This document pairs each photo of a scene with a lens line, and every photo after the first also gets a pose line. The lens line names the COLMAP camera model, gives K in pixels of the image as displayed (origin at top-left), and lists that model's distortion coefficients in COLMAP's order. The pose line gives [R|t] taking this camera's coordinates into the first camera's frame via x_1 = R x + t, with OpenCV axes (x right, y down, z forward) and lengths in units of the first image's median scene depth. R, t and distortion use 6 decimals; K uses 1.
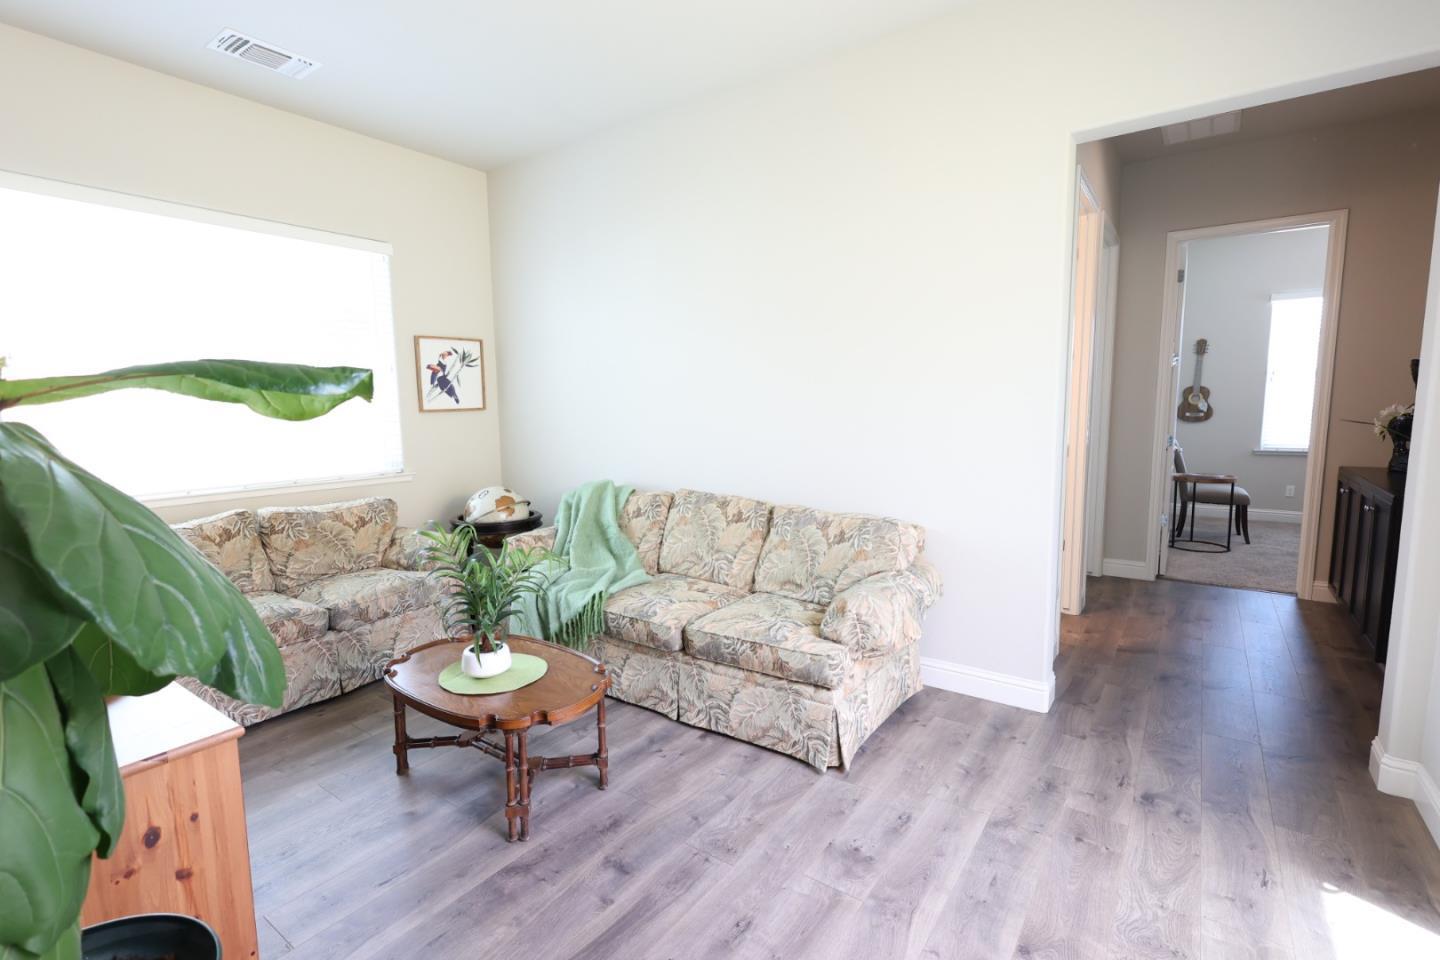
lens RADIAL K [[666.4, 0, 720.0], [0, 666.4, 480.0], [0, 0, 1]] dist [0.003468, -0.000484]
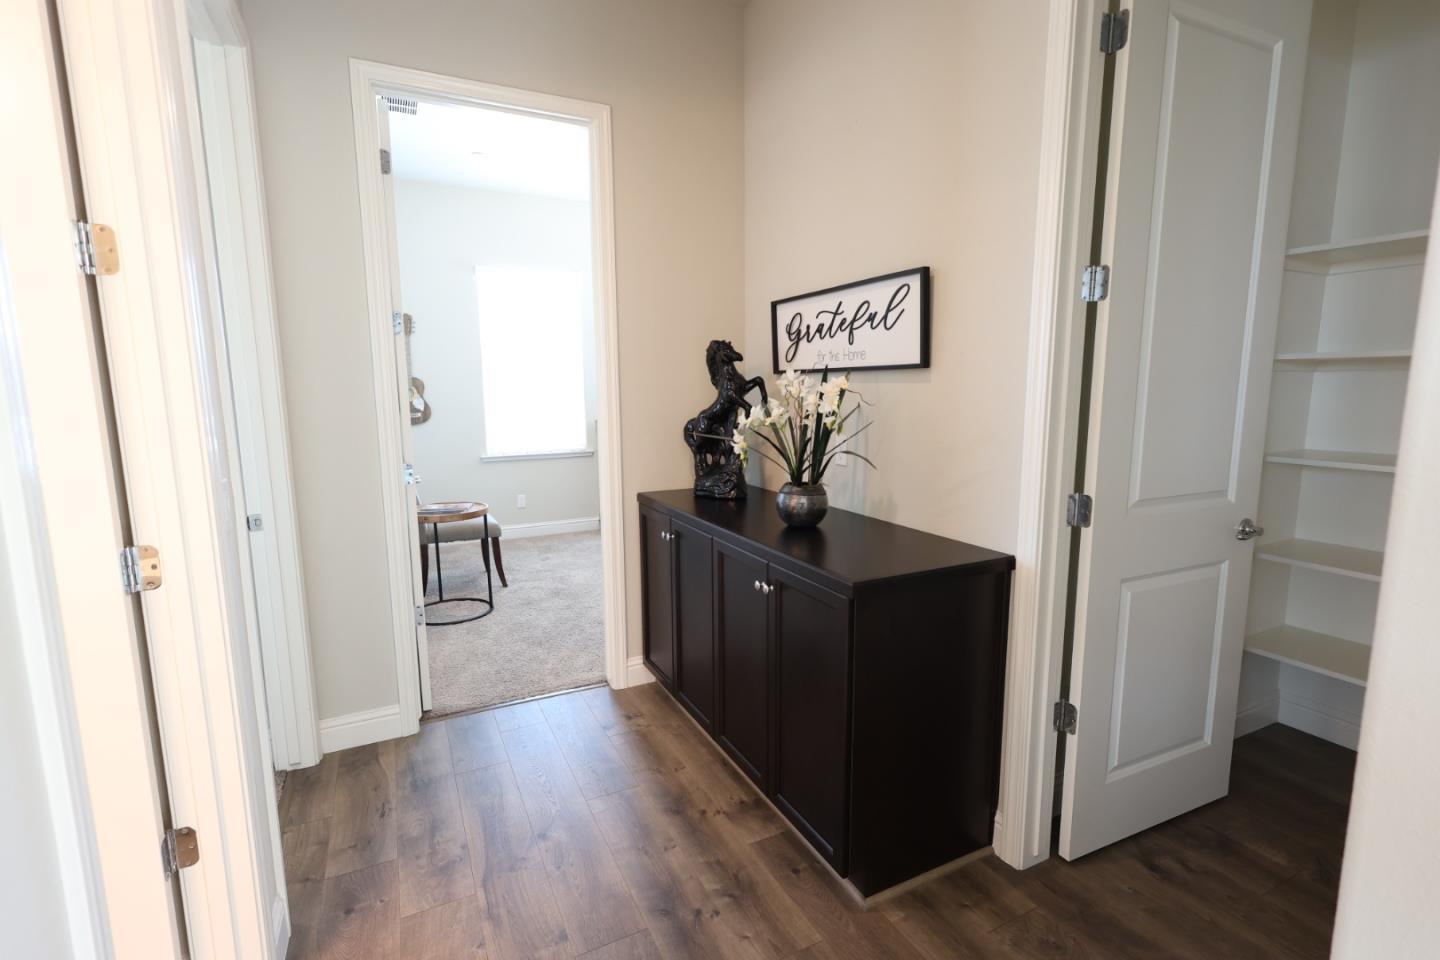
lens RADIAL K [[666.4, 0, 720.0], [0, 666.4, 480.0], [0, 0, 1]] dist [0.003468, -0.000484]
pose [[0.465626, -0.116145, 0.877327, 0.290521], [0.105650, 0.991556, 0.075195, -0.062989], [-0.878652, 0.057677, 0.473966, 0.479853]]
